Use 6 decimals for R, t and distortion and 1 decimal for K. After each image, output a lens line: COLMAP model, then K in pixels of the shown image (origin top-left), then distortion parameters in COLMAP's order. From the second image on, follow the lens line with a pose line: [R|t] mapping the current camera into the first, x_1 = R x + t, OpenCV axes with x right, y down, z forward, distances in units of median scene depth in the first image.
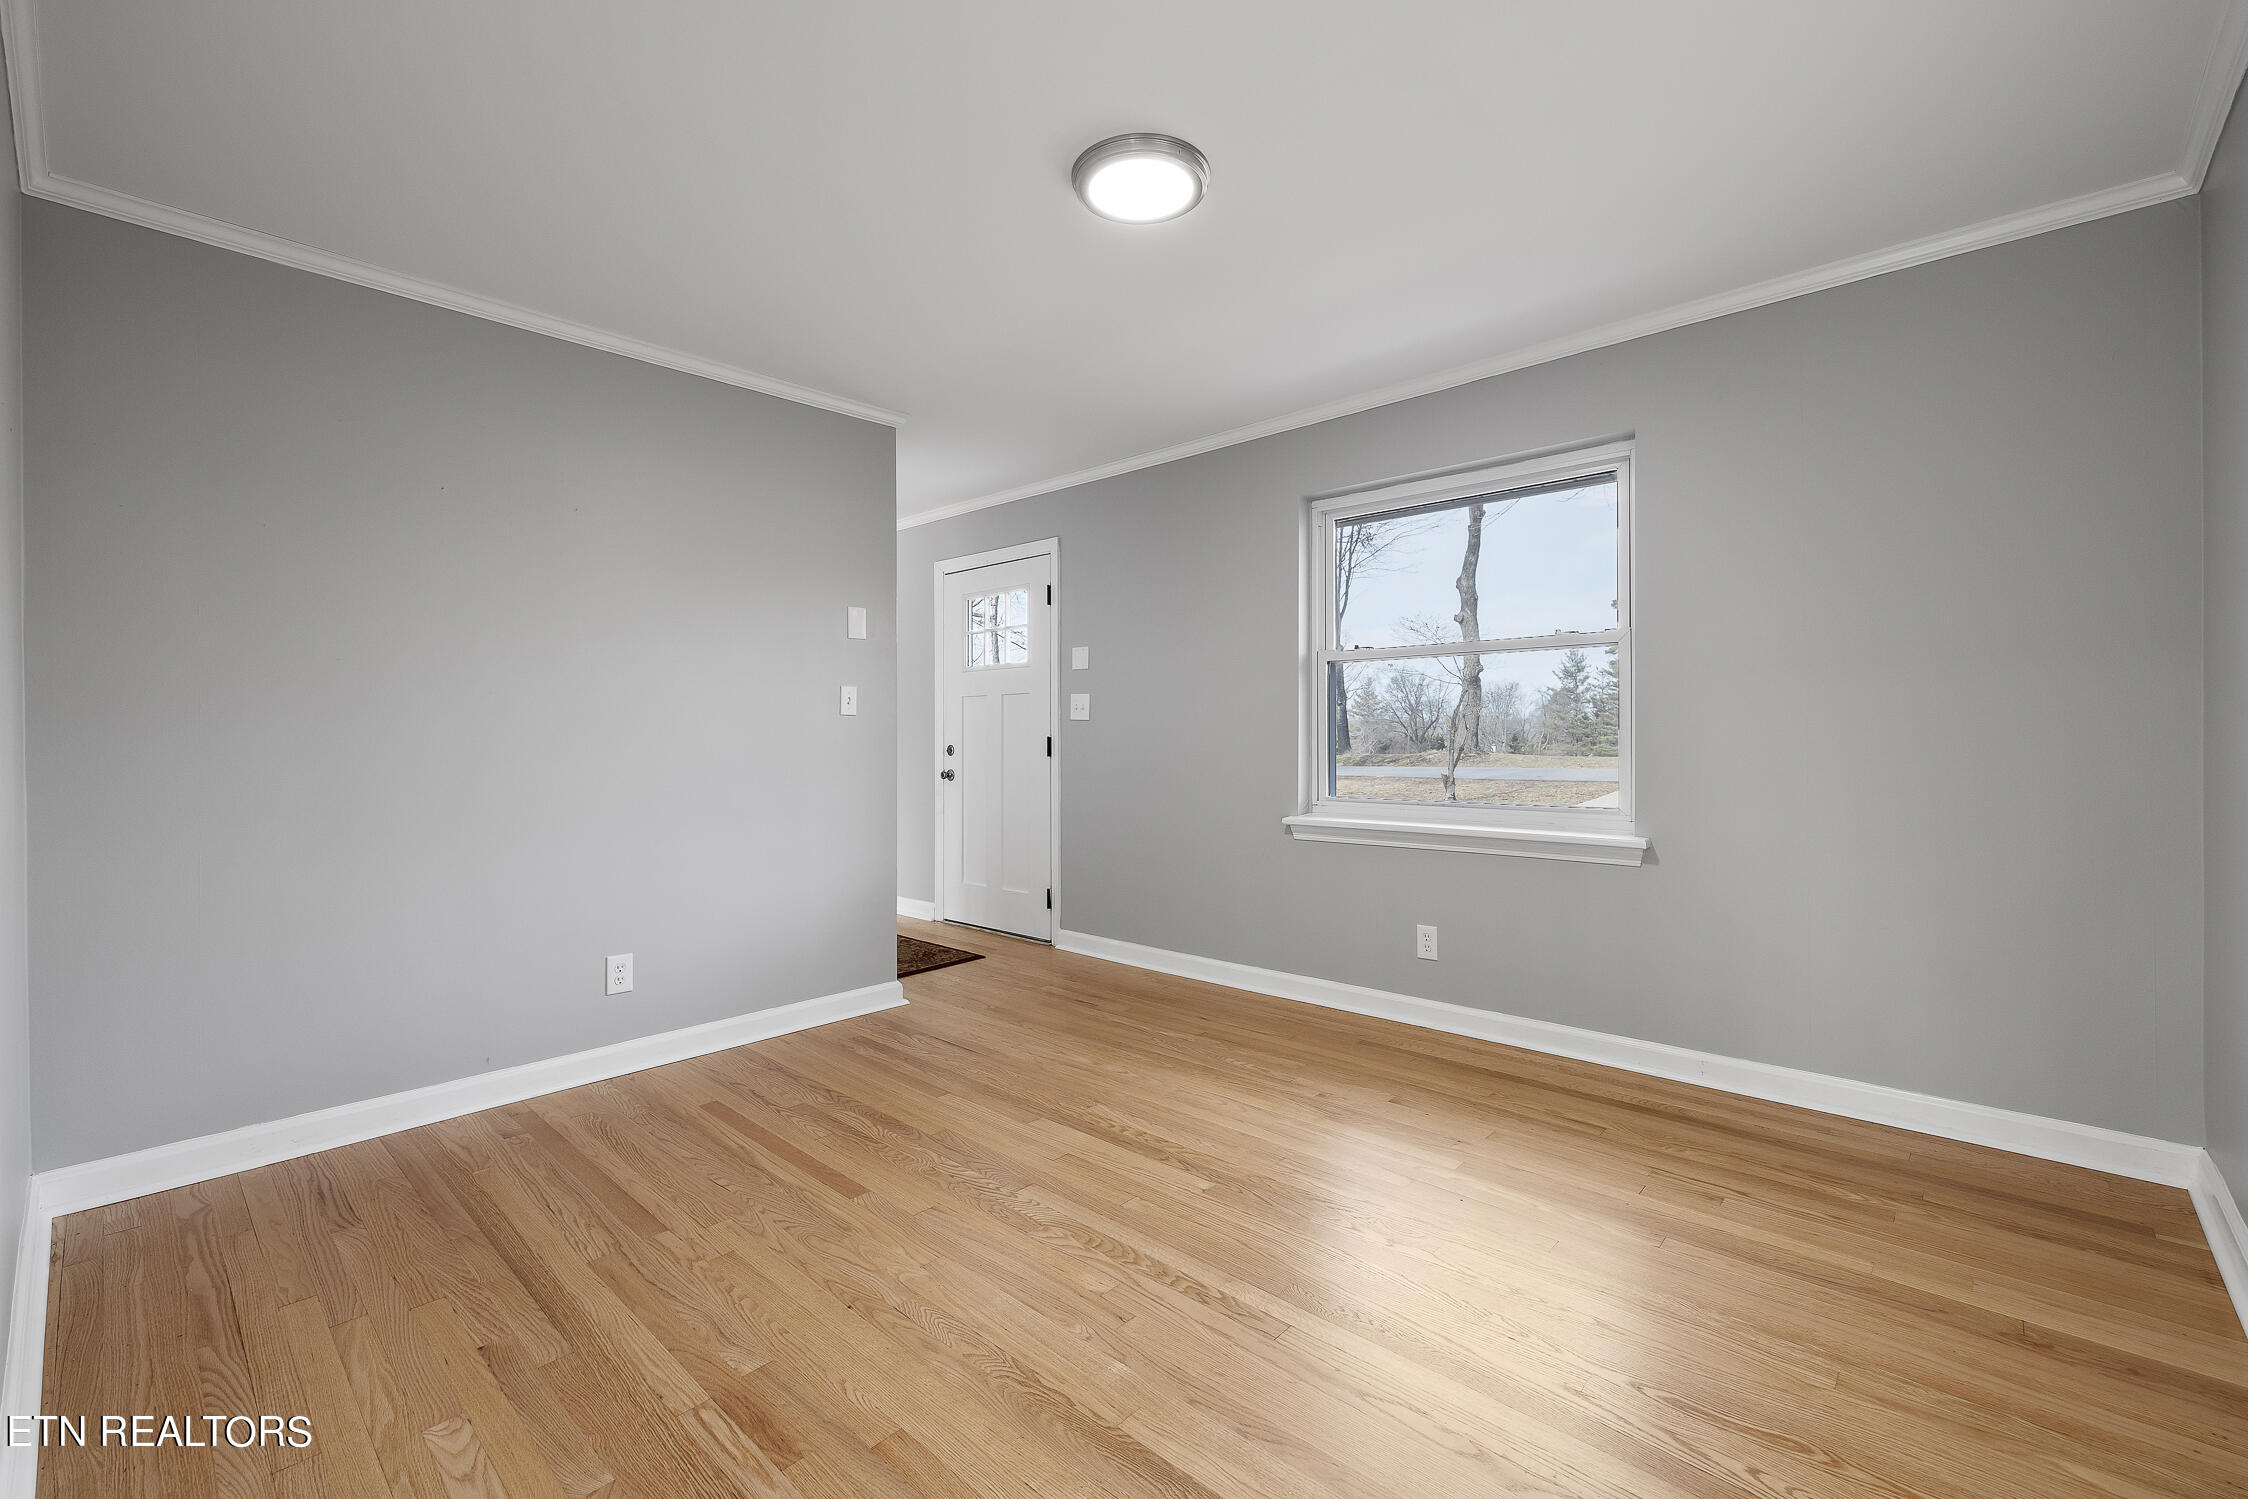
lens RADIAL K [[949.5, 0, 1118.7], [0, 949.5, 745.1], [0, 0, 1]] dist [0.000625, -0.000001]
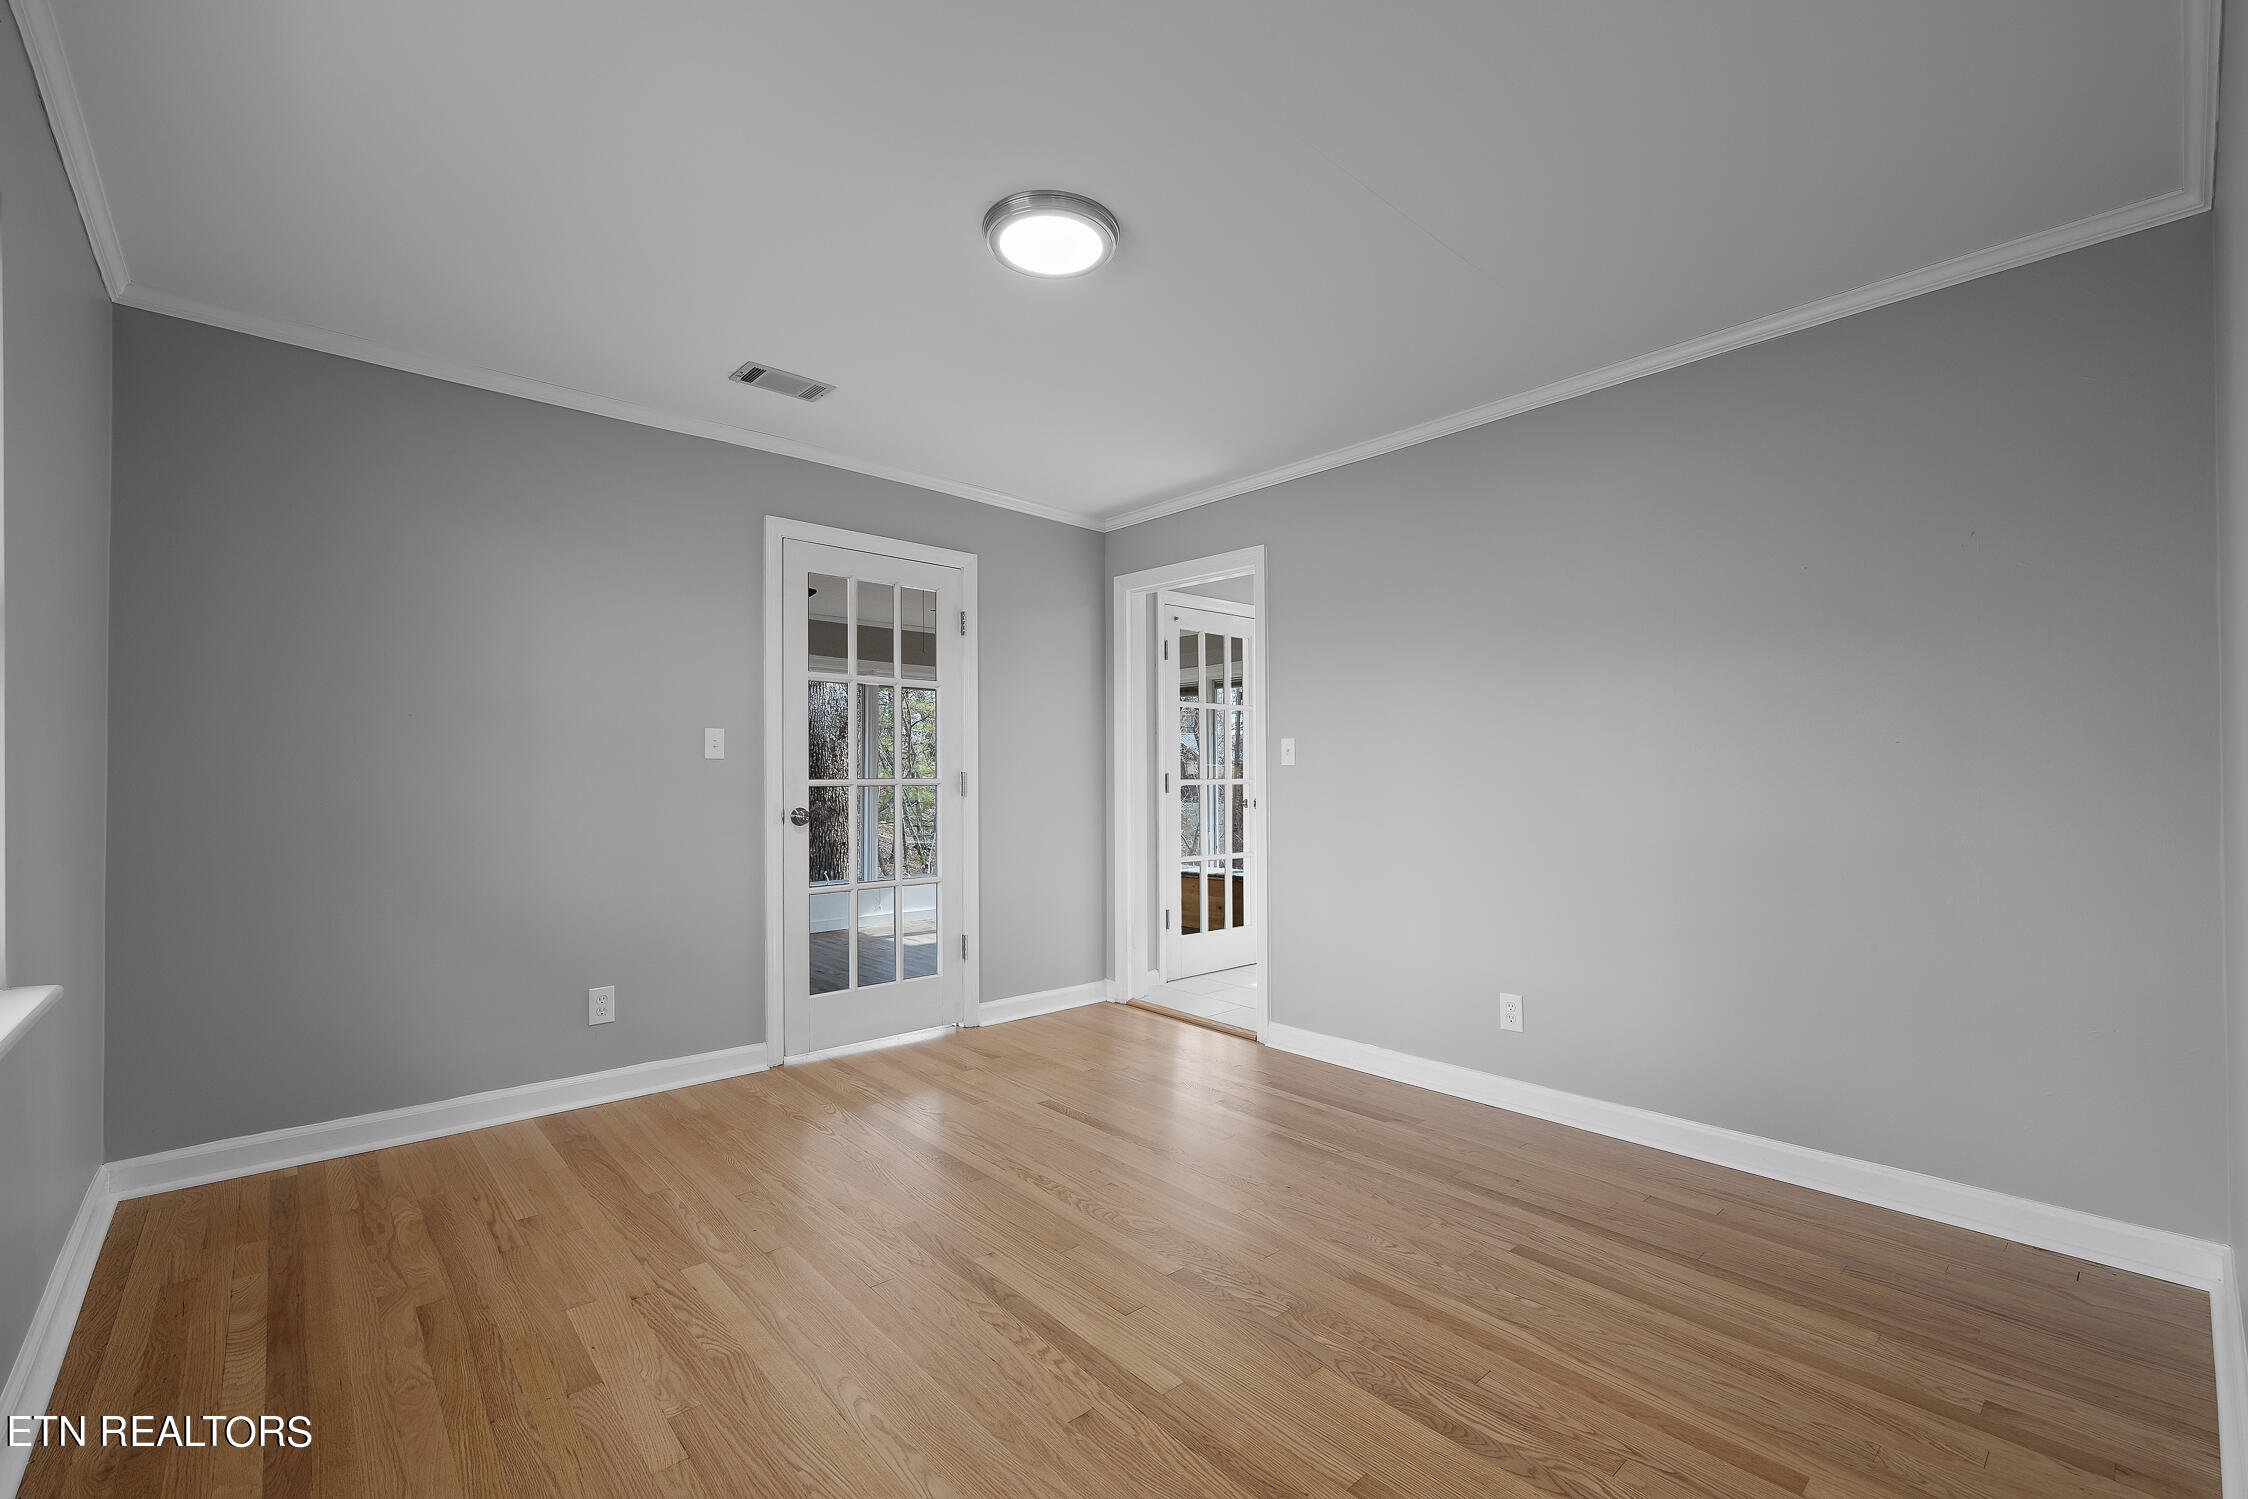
lens RADIAL K [[950.3, 0, 1129.8], [0, 950.3, 755.7], [0, 0, 1]] dist [-0.000360, -0.000037]
pose [[-0.996388, 0.008972, 0.084444, -0.119909], [0.007764, 0.999863, -0.014631, -0.020818], [-0.084564, -0.013923, -0.996321, 1.687591]]
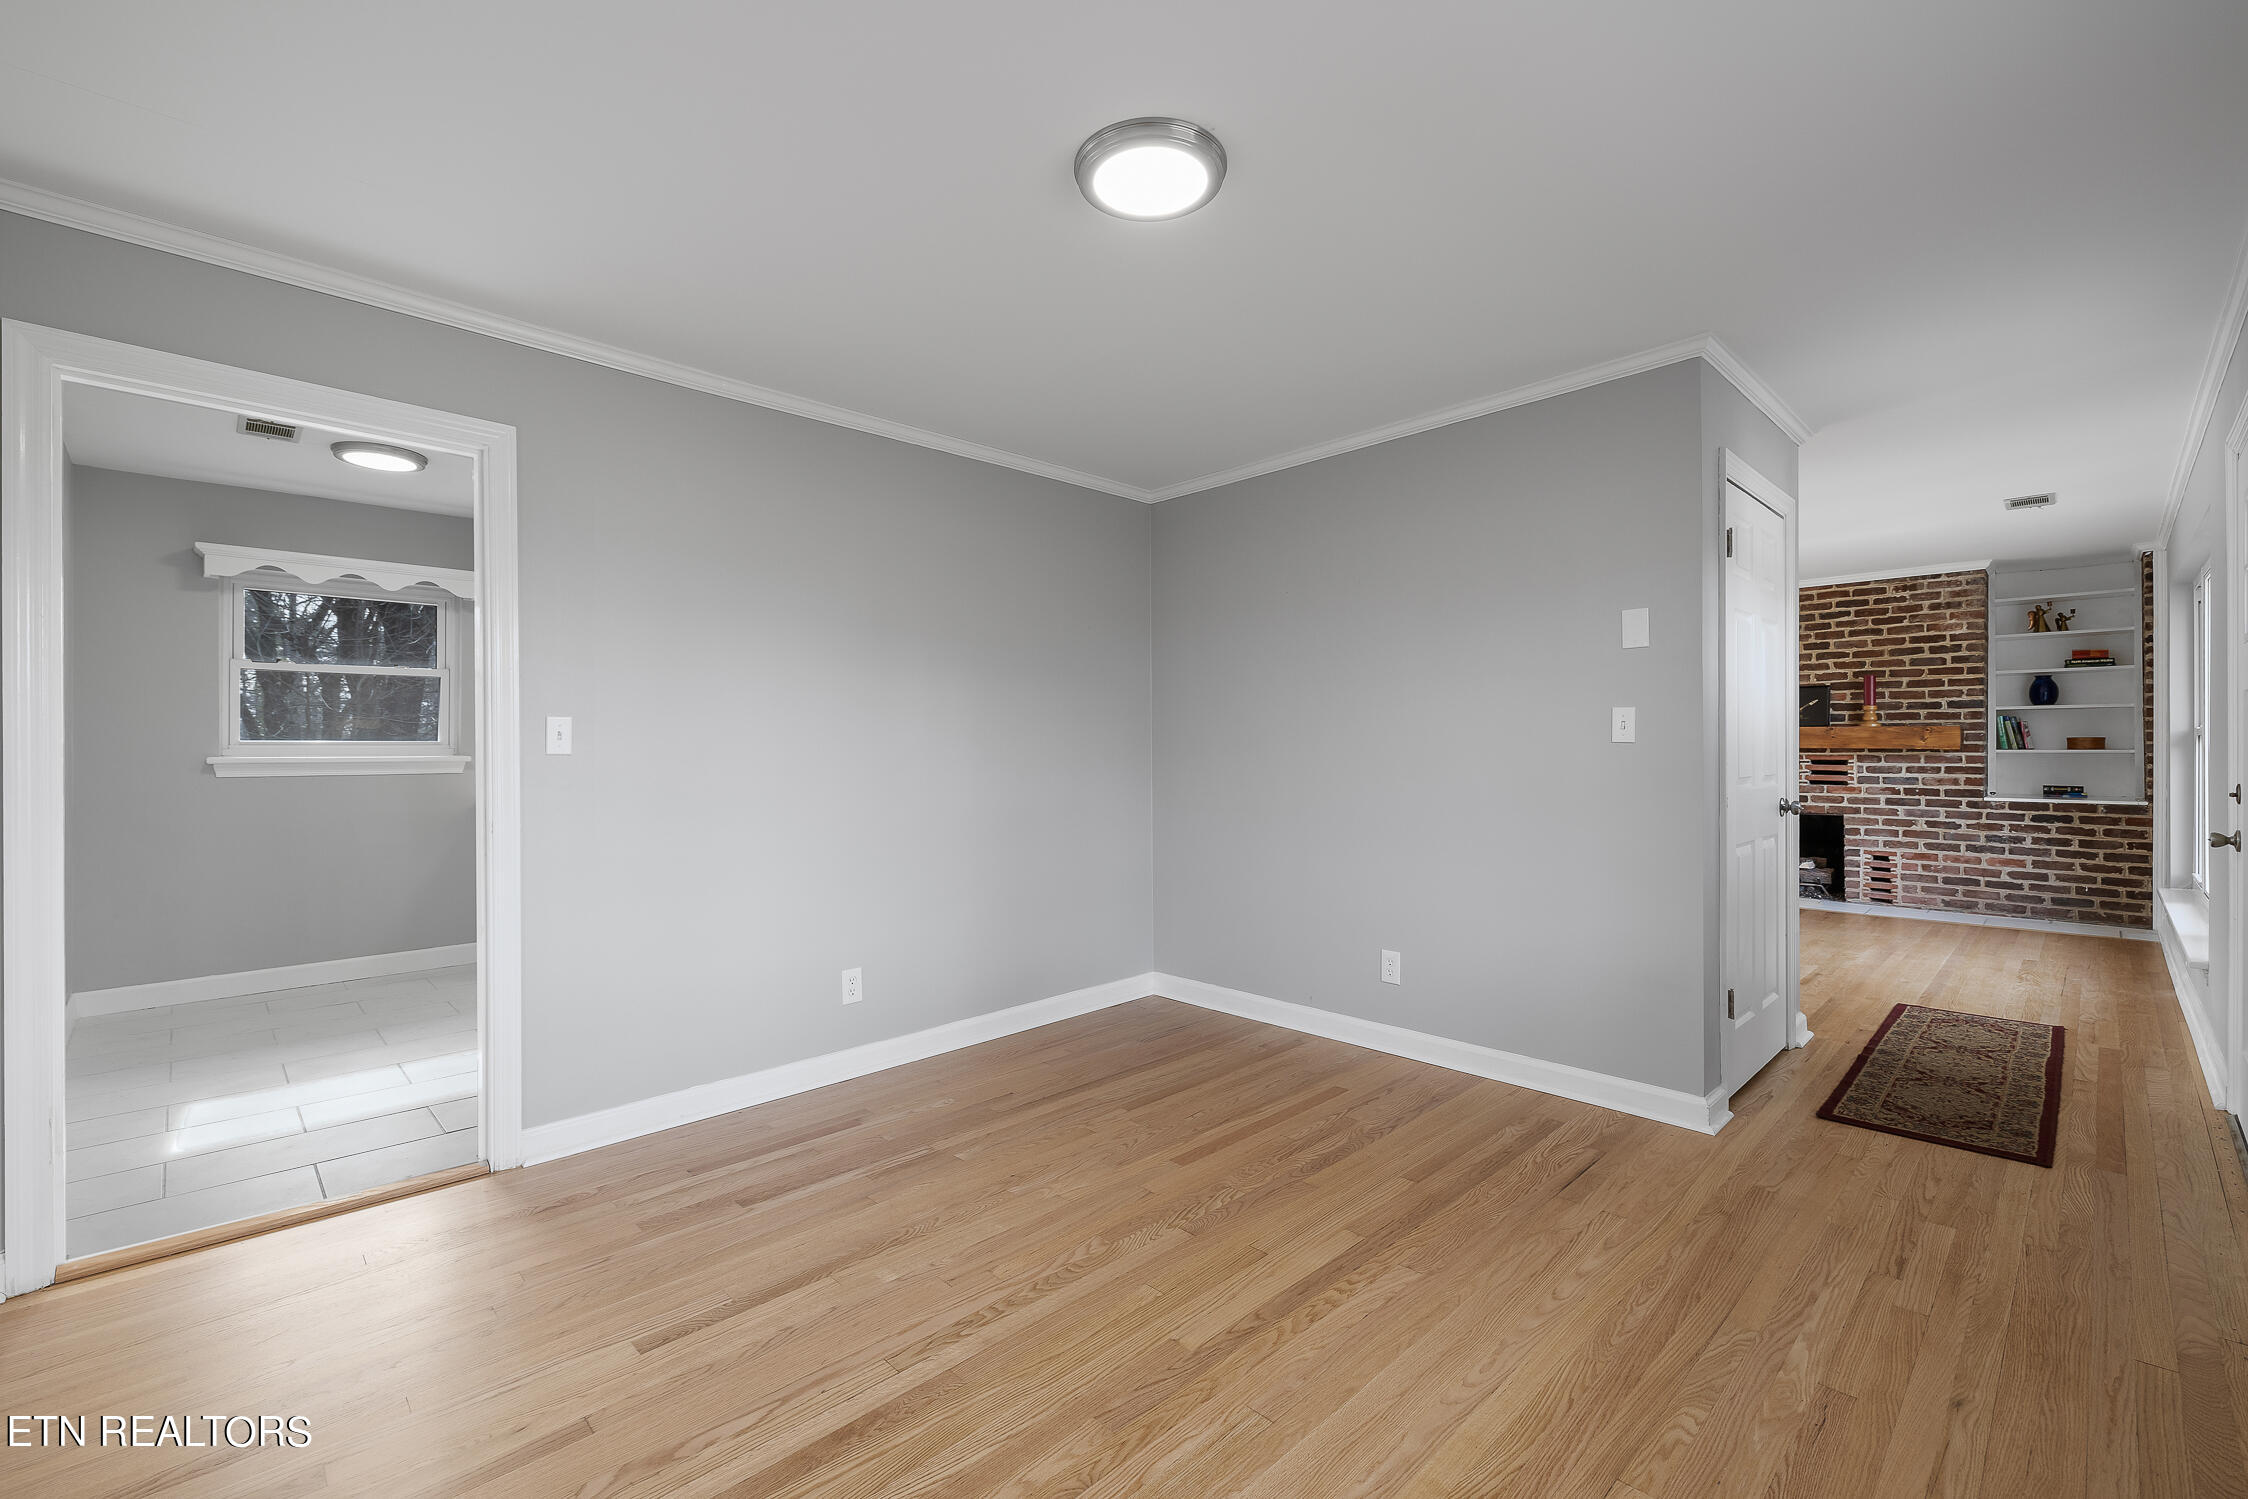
lens RADIAL K [[949.5, 0, 1118.7], [0, 949.5, 745.1], [0, 0, 1]] dist [0.000625, -0.000001]
pose [[-0.049335, 0.002347, -0.998780, 0.784690], [-0.004408, 0.999987, 0.002567, -0.041330], [0.998773, 0.004529, -0.049324, 0.851514]]
